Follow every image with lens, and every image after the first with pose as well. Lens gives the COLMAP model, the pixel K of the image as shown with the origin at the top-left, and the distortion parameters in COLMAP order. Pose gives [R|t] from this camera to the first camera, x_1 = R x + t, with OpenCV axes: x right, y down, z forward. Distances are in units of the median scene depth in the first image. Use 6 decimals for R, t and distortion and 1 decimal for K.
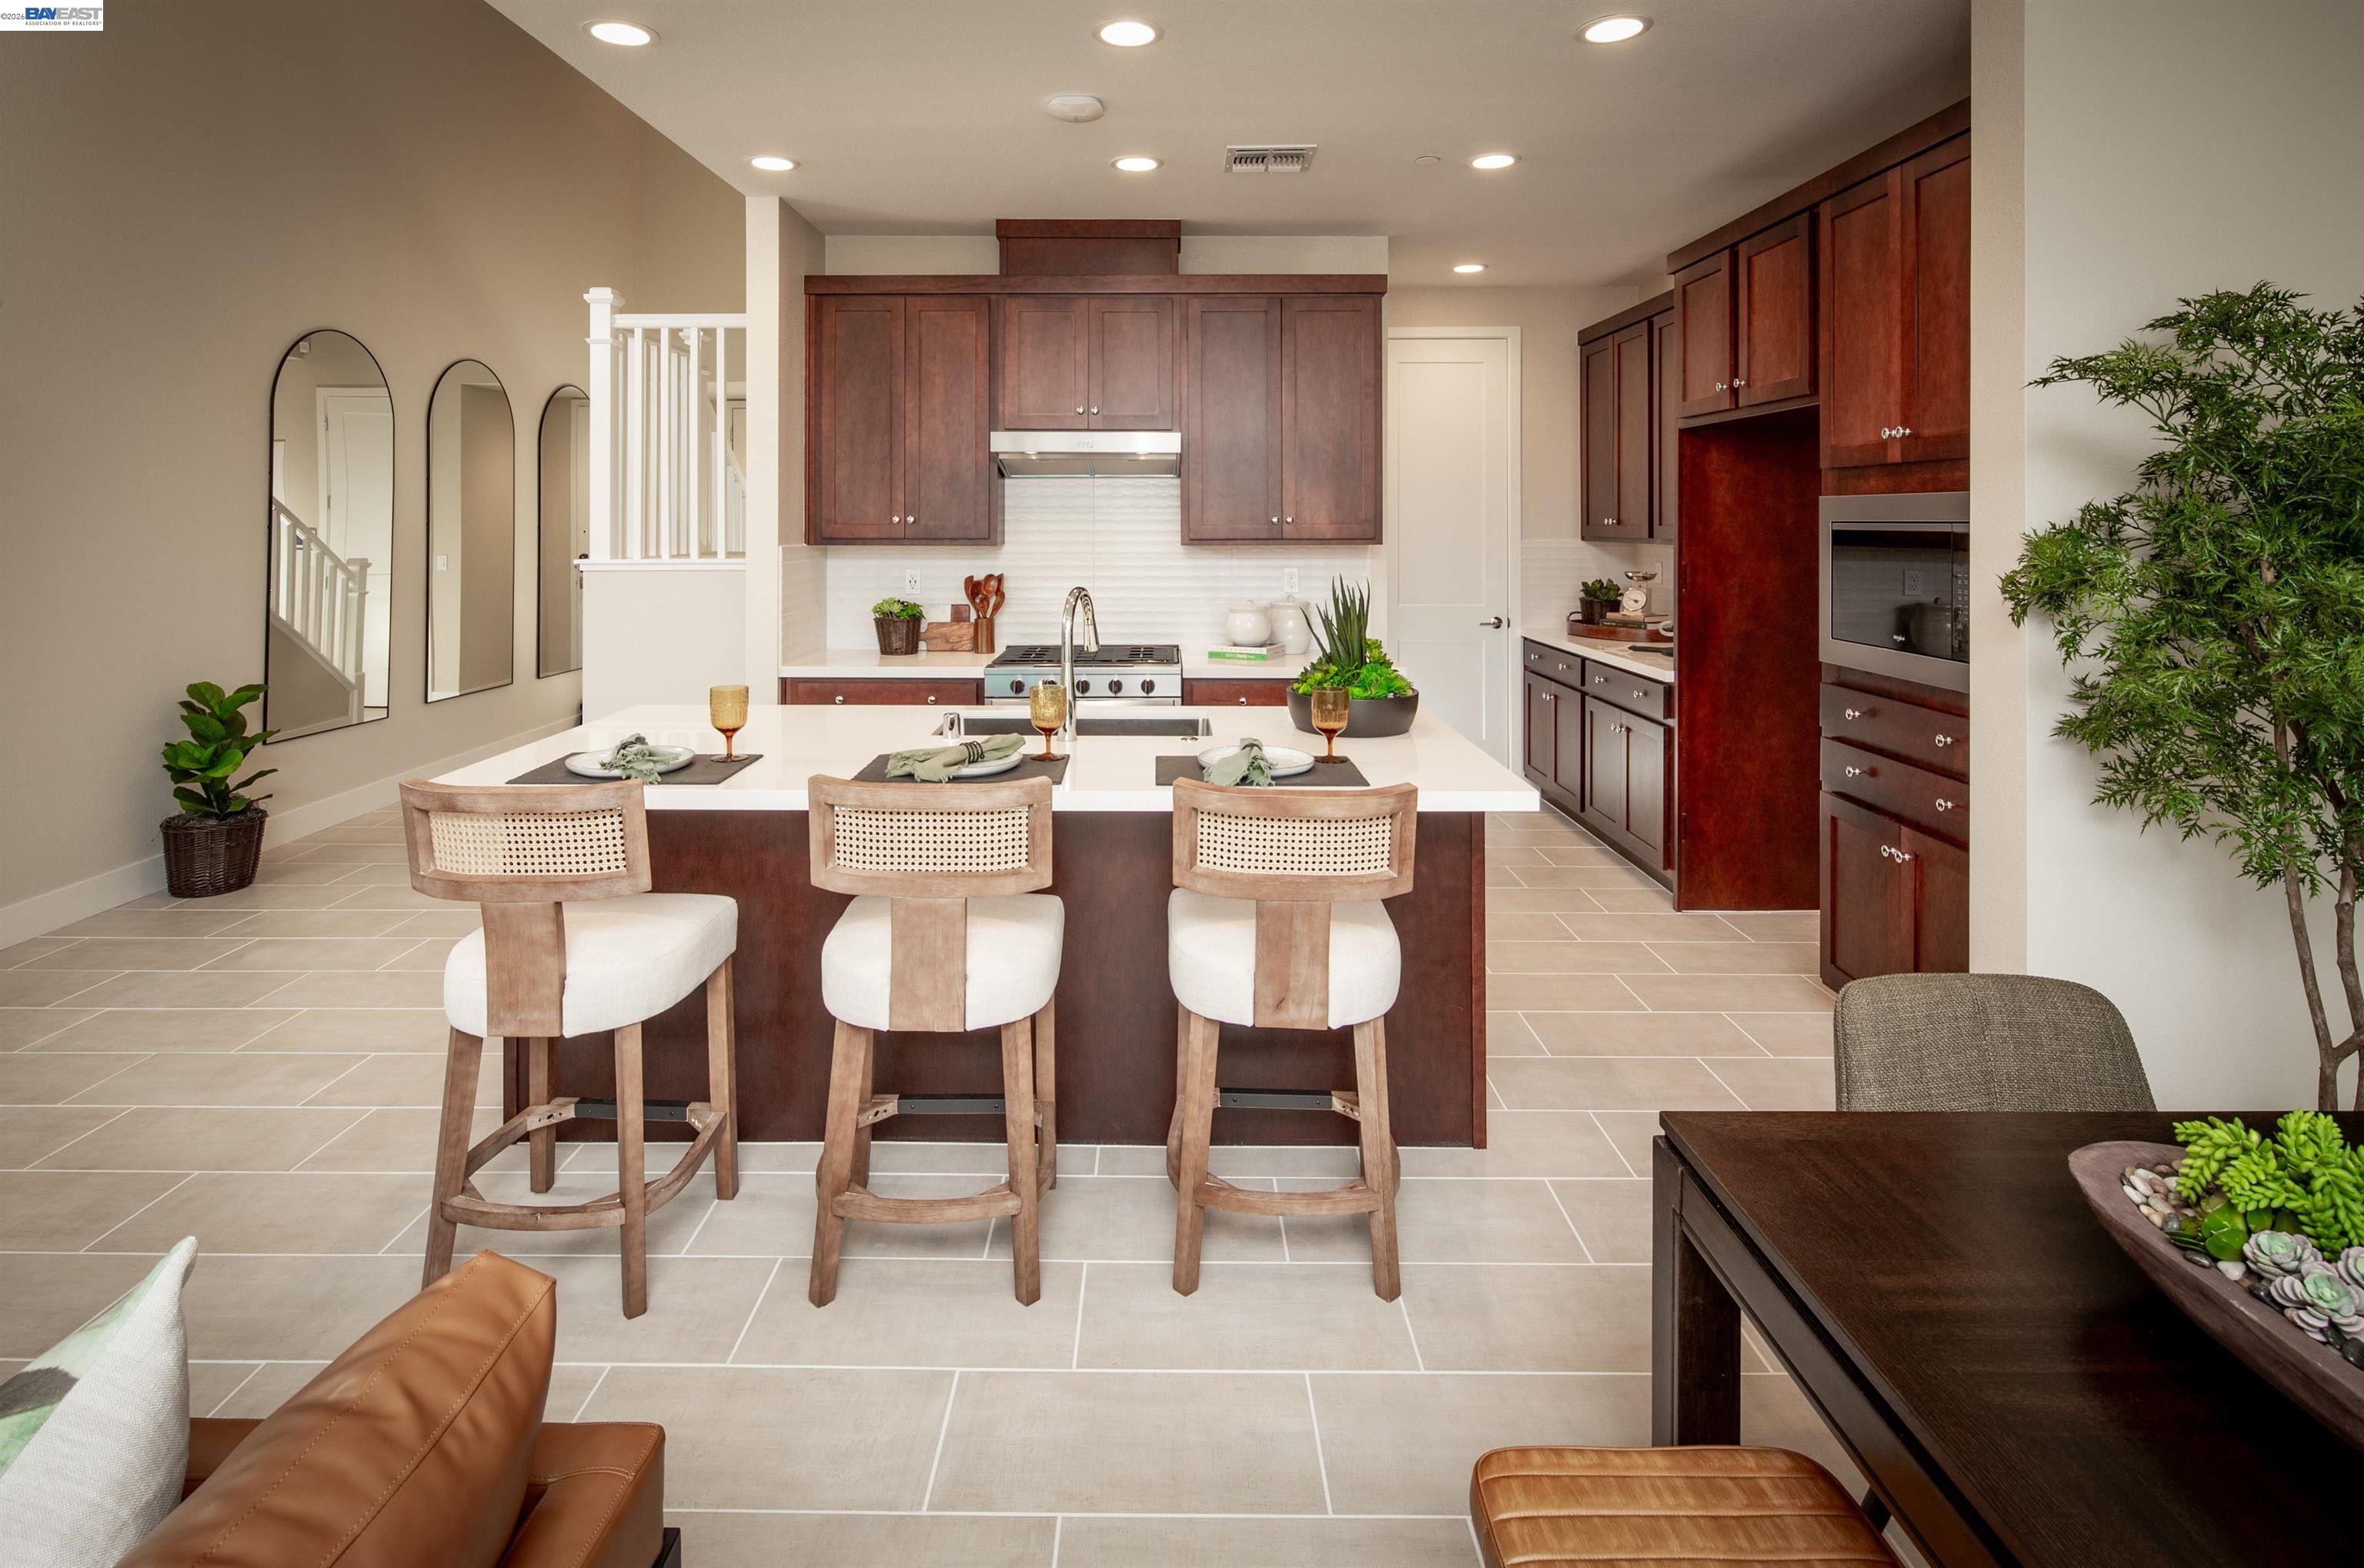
lens RADIAL K [[1196.2, 0, 1183.8], [0, 1196.2, 663.7], [0, 0, 1]] dist [0.000658, 0.000240]
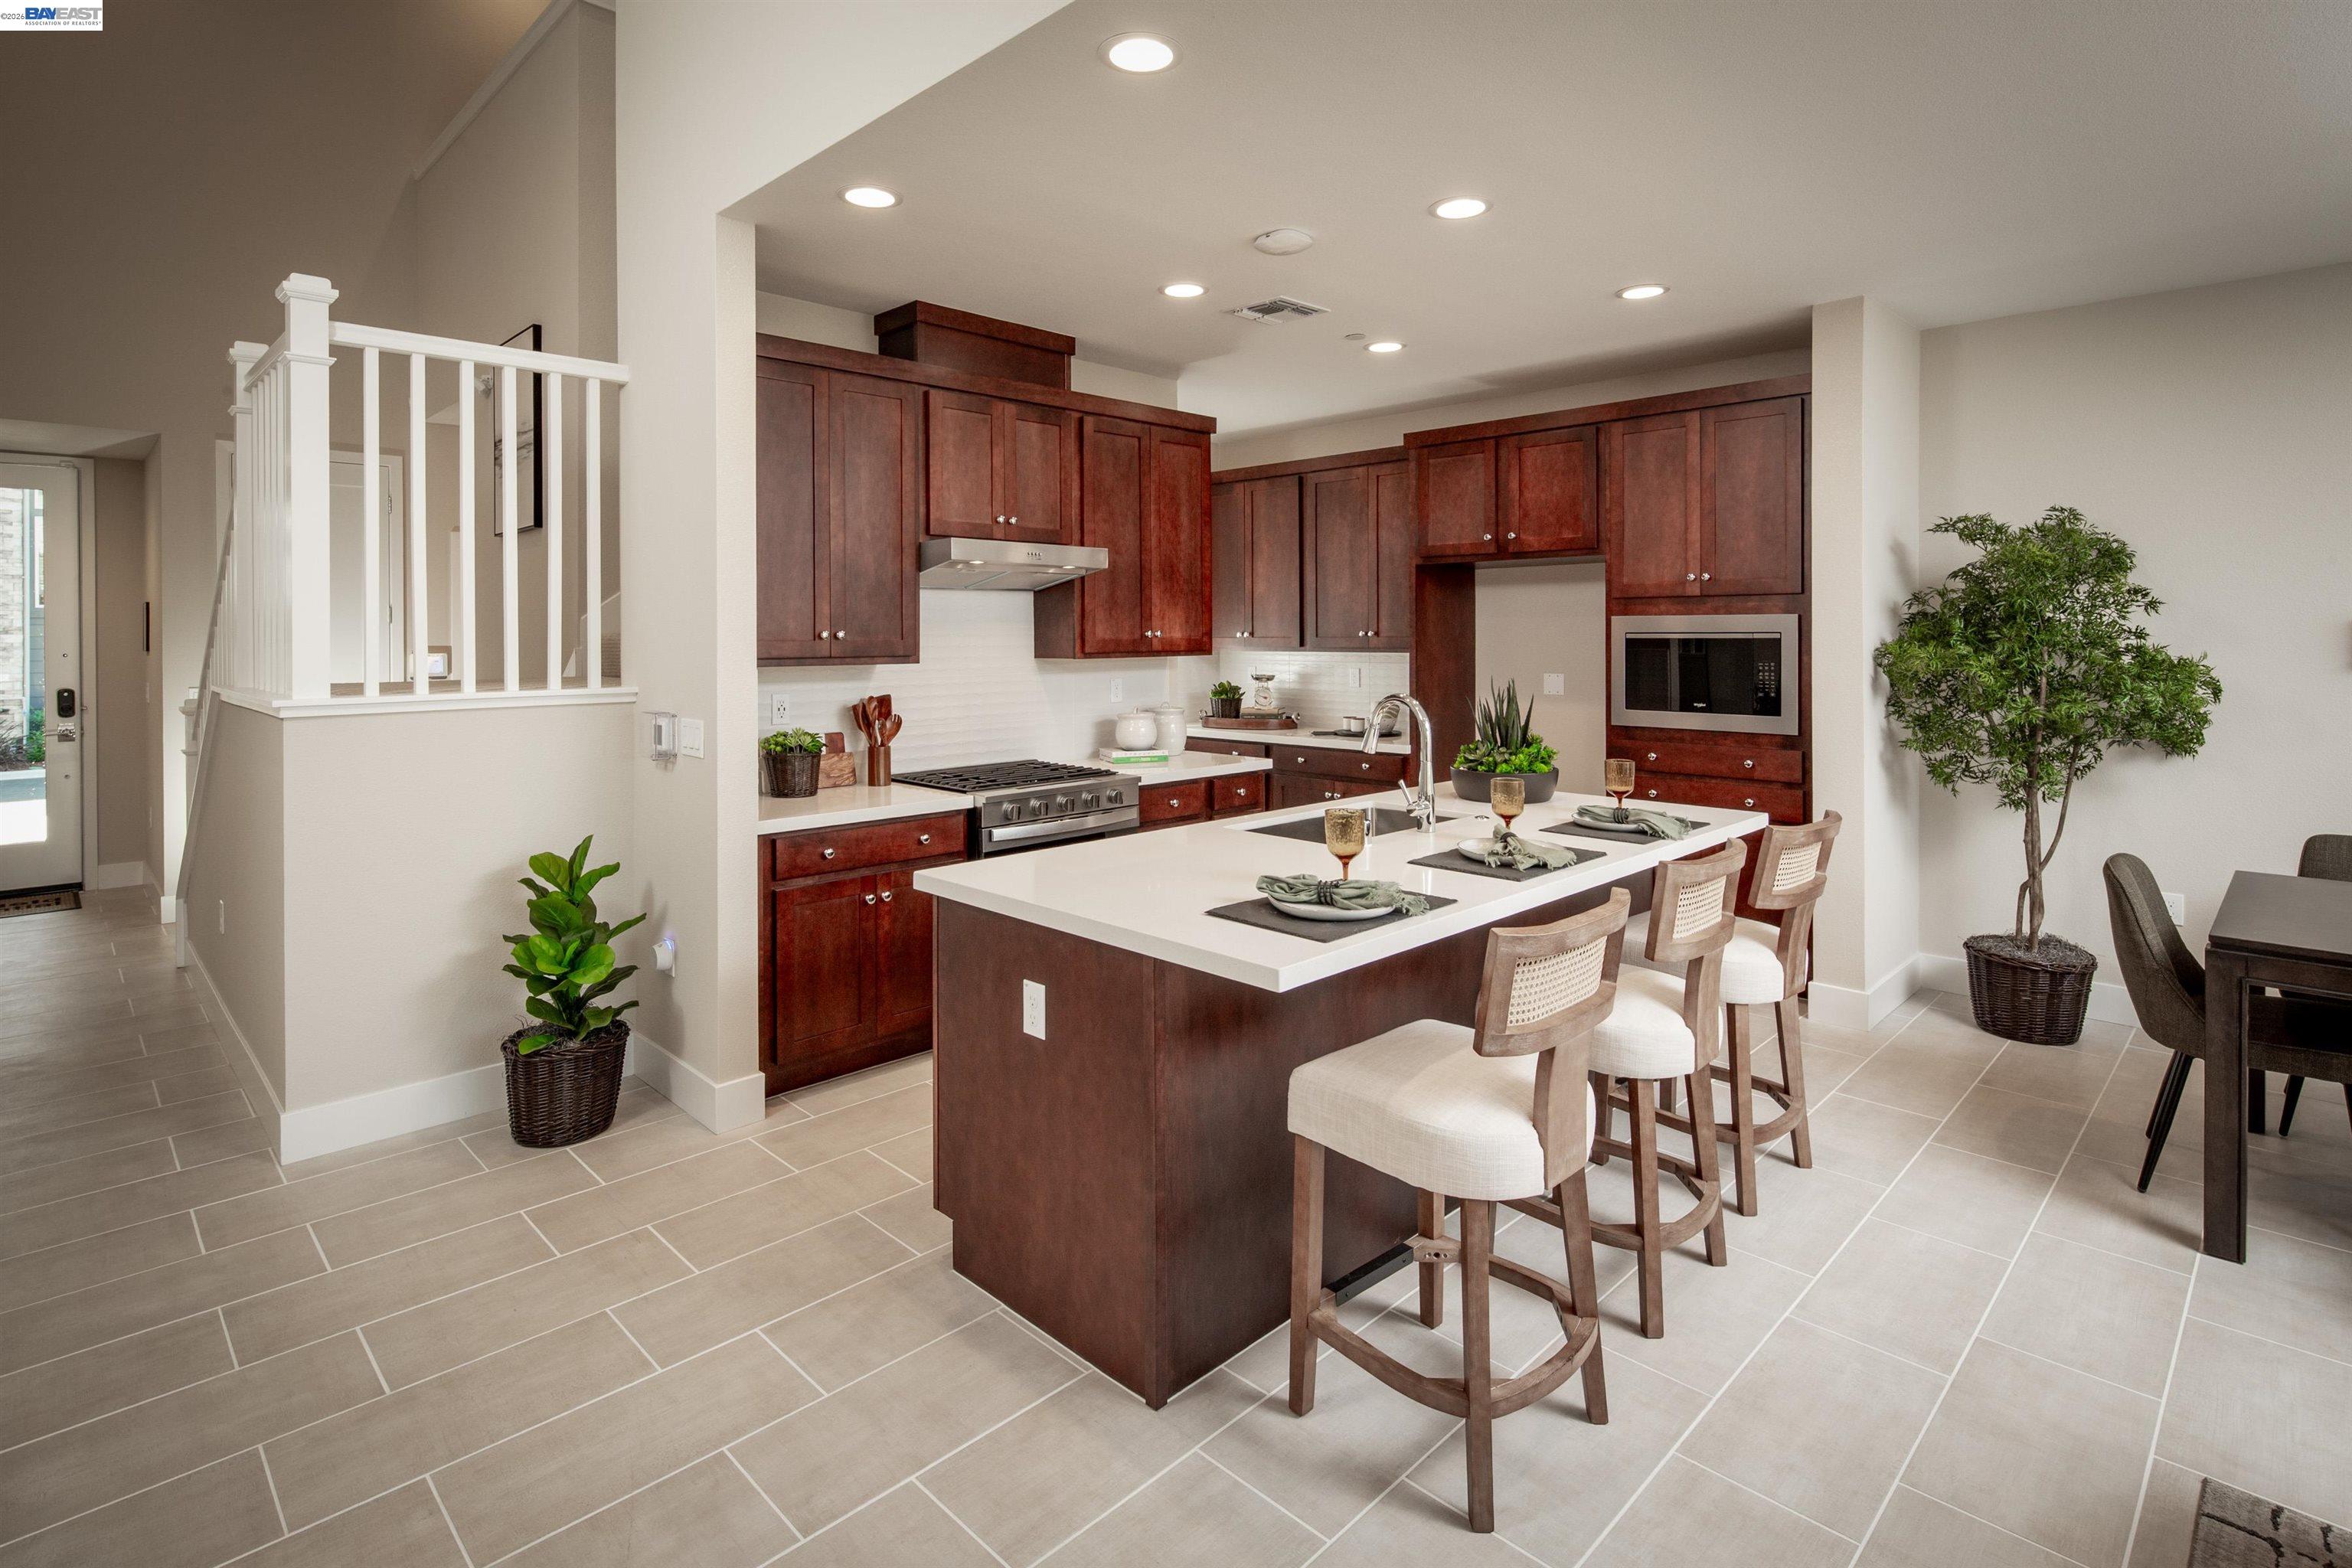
lens RADIAL K [[1119.6, 0, 1176.0], [0, 1119.6, 784.0], [0, 0, 1]] dist [0.000001, -0.000059]
pose [[0.714970, -0.096867, 0.692412, -0.611494], [0.086820, 0.994991, 0.049549, -0.032564], [-0.693743, 0.024689, 0.719799, 0.255294]]
